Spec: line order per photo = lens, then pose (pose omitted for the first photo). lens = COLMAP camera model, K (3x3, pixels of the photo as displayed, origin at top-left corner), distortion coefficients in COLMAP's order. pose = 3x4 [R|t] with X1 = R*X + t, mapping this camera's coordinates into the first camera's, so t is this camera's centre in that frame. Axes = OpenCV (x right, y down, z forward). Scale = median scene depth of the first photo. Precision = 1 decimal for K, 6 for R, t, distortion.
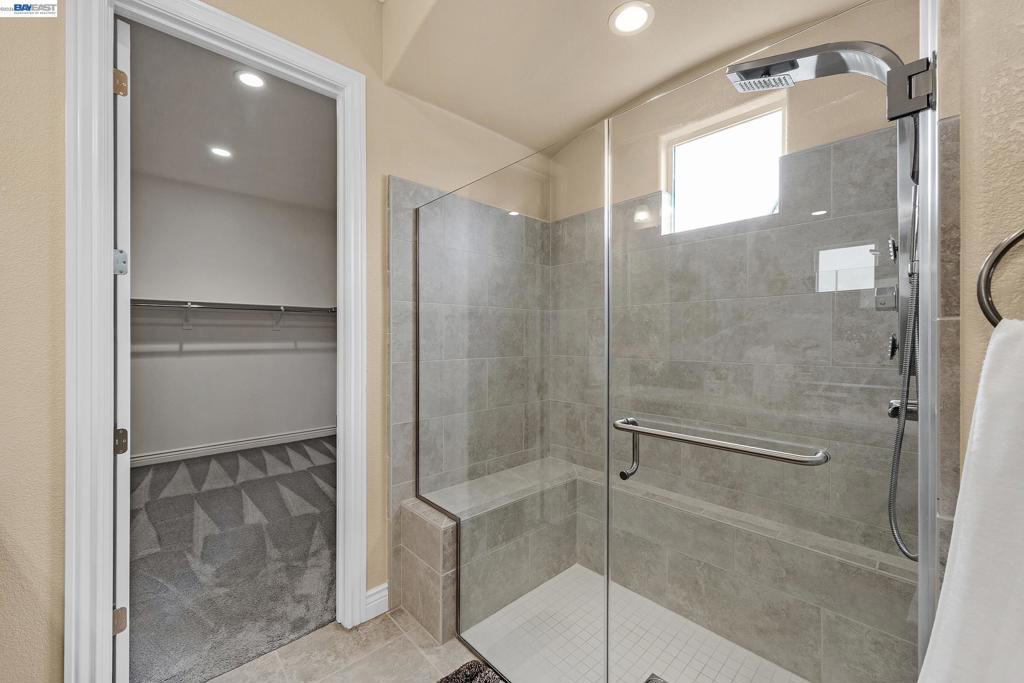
lens RADIAL K [[395.7, 0, 517.0], [0, 395.7, 337.7], [0, 0, 1]] dist [-0.002100, 0.000062]
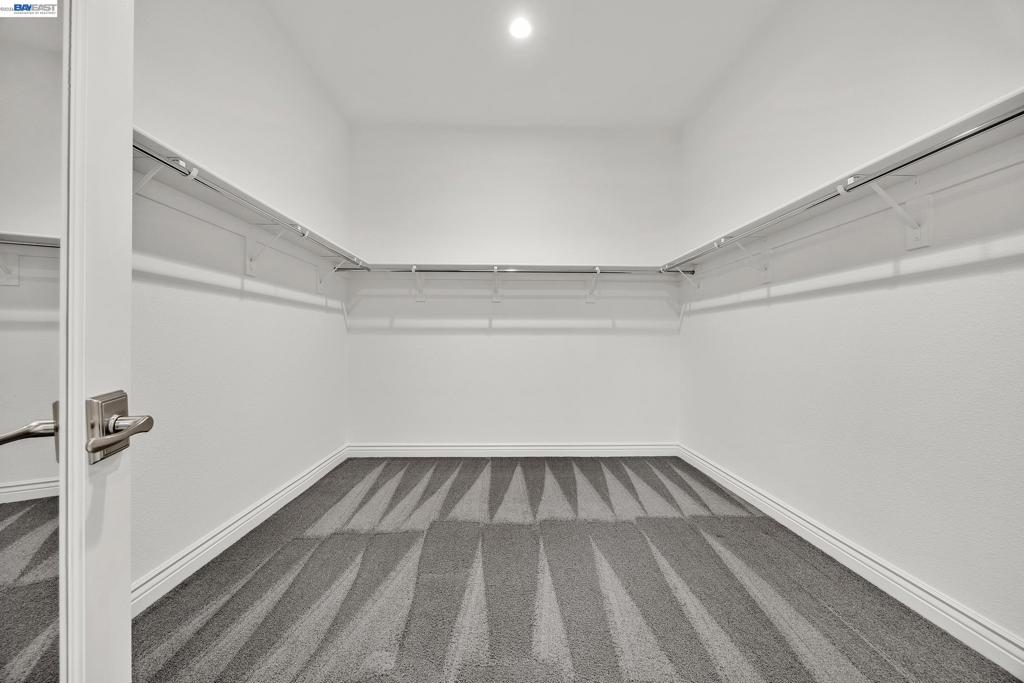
lens RADIAL K [[395.7, 0, 501.8], [0, 395.7, 342.3], [0, 0, 1]] dist [-0.002100, 0.000062]
pose [[0.719545, 0.001138, -0.694445, -0.375594], [0.001085, 0.999996, 0.002763, 0.092908], [0.694445, -0.002741, 0.719540, 0.619009]]
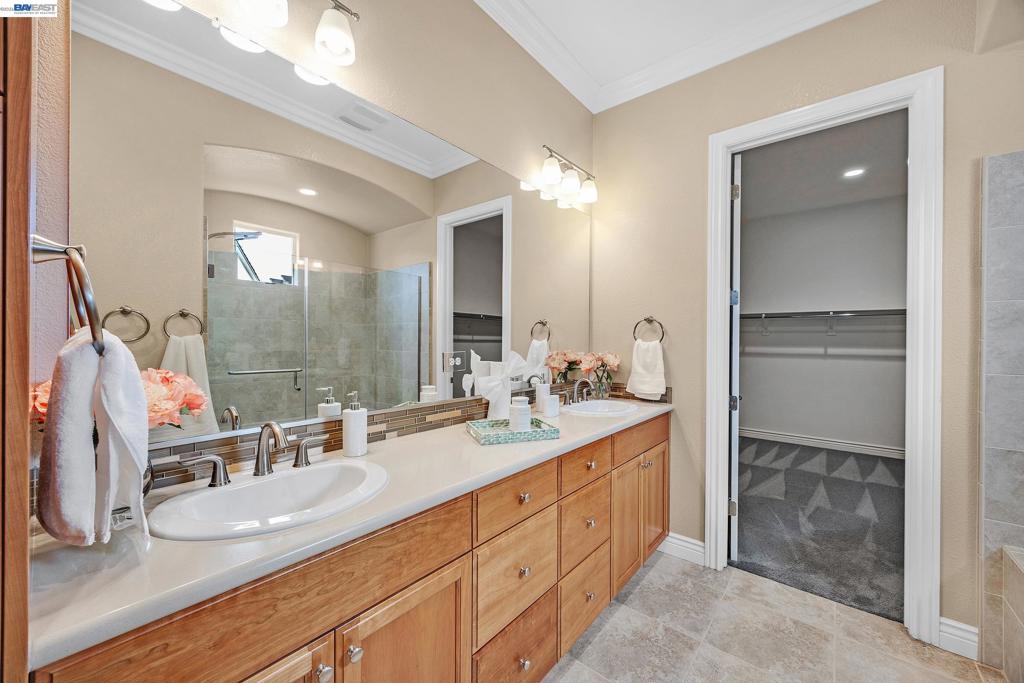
lens RADIAL K [[395.7, 0, 506.0], [0, 395.7, 340.2], [0, 0, 1]] dist [-0.002100, 0.000062]
pose [[0.111379, -0.000426, -0.993778, 0.288491], [-0.003917, 0.999992, -0.000867, -0.004026], [0.993770, 0.003990, 0.111377, -0.085583]]
